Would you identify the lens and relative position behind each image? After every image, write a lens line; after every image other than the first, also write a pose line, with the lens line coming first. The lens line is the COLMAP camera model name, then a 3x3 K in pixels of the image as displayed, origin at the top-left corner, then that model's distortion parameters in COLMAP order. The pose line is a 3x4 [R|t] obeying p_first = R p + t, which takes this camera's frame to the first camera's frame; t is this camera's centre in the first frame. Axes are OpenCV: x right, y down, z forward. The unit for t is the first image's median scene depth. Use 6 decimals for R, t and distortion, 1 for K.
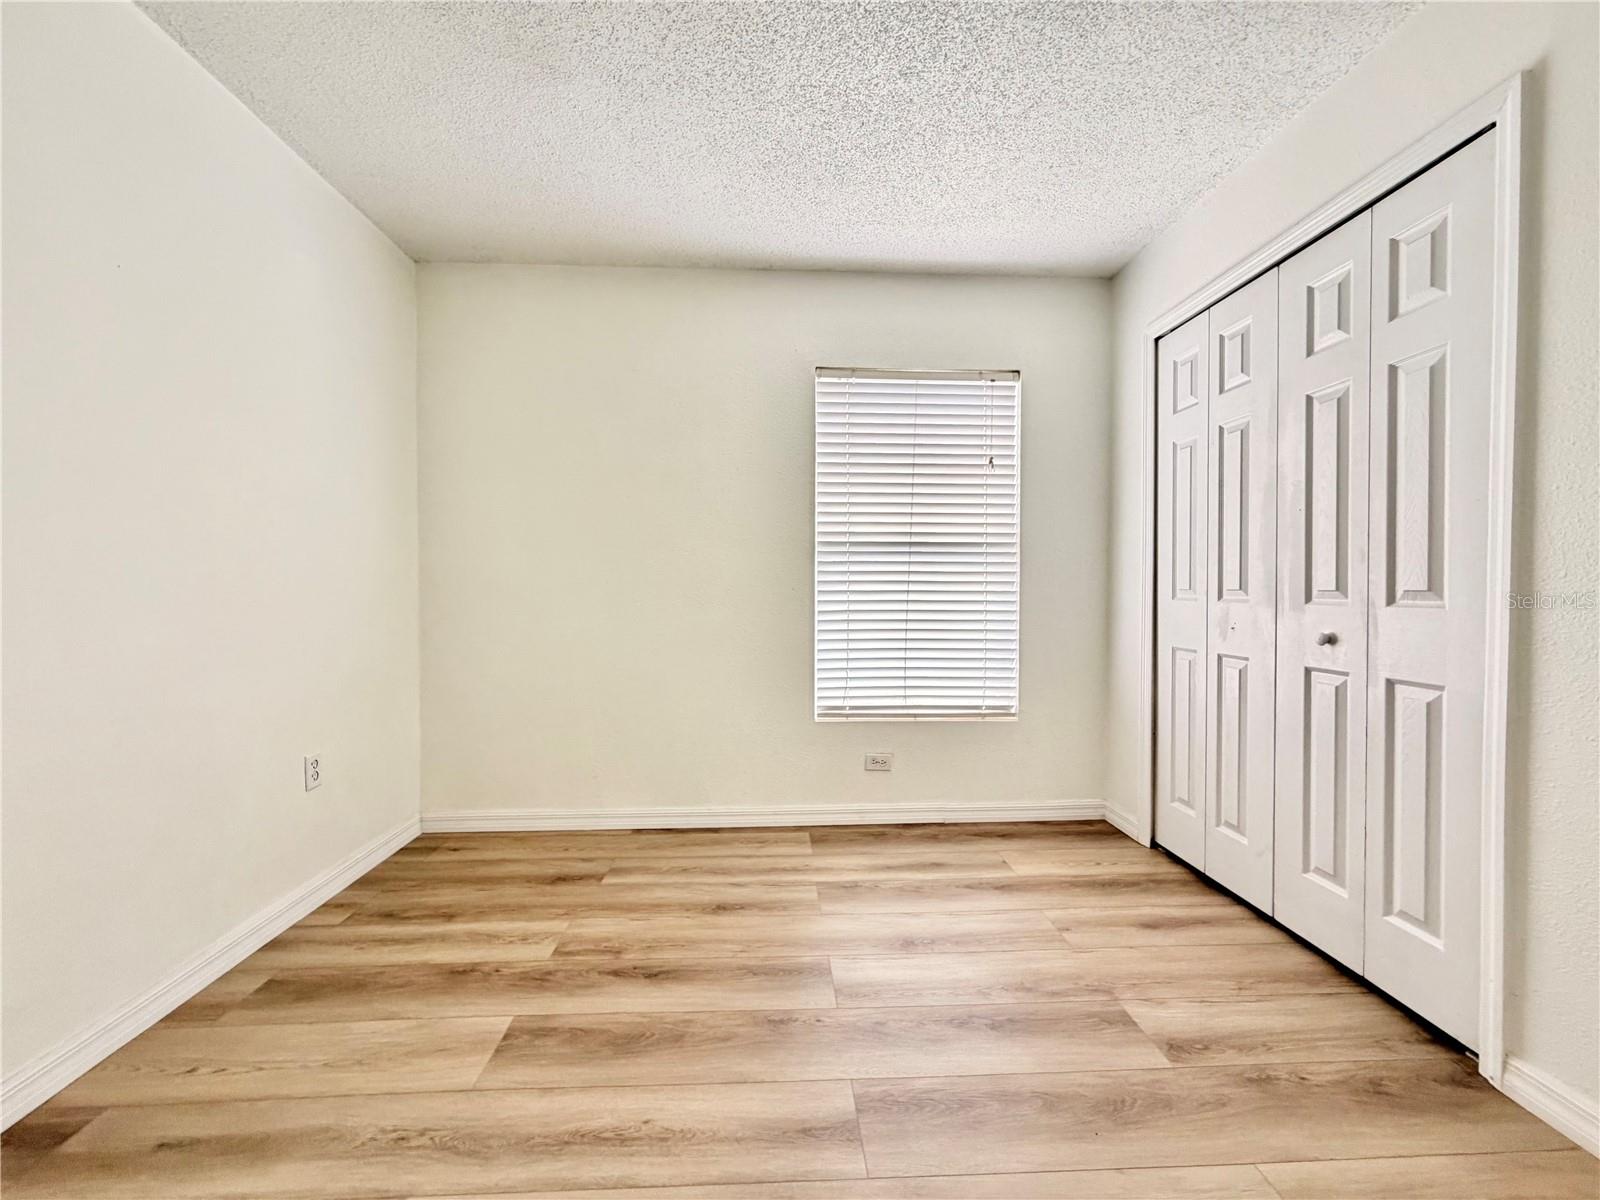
lens RADIAL K [[642.8, 0, 798.1], [0, 642.8, 598.3], [0, 0, 1]] dist [0.000136, 0.000261]
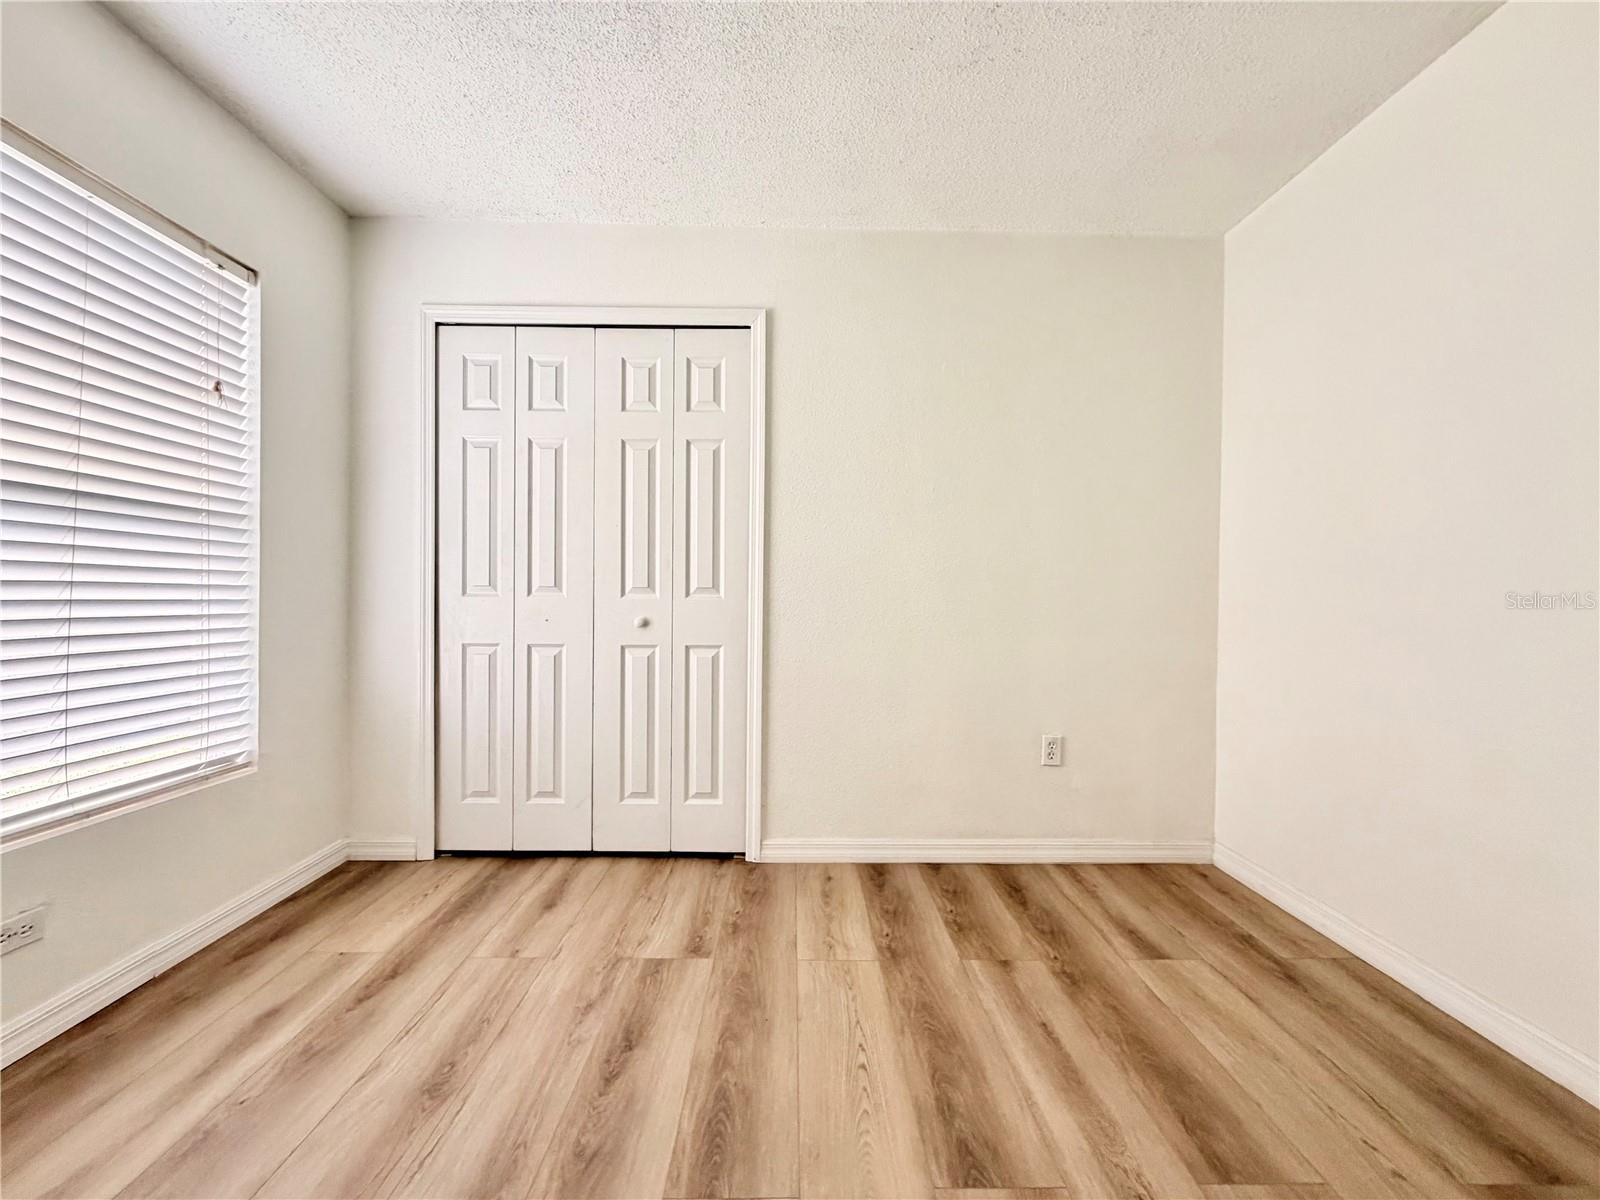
lens RADIAL K [[641.2, 0, 798.0], [0, 641.2, 598.3], [0, 0, 1]] dist [0.000873, -0.000221]
pose [[0.037390, -0.006010, 0.999283, -0.447612], [0.009892, 0.999935, 0.005644, 0.005437], [-0.999252, 0.009674, 0.037447, 0.514340]]
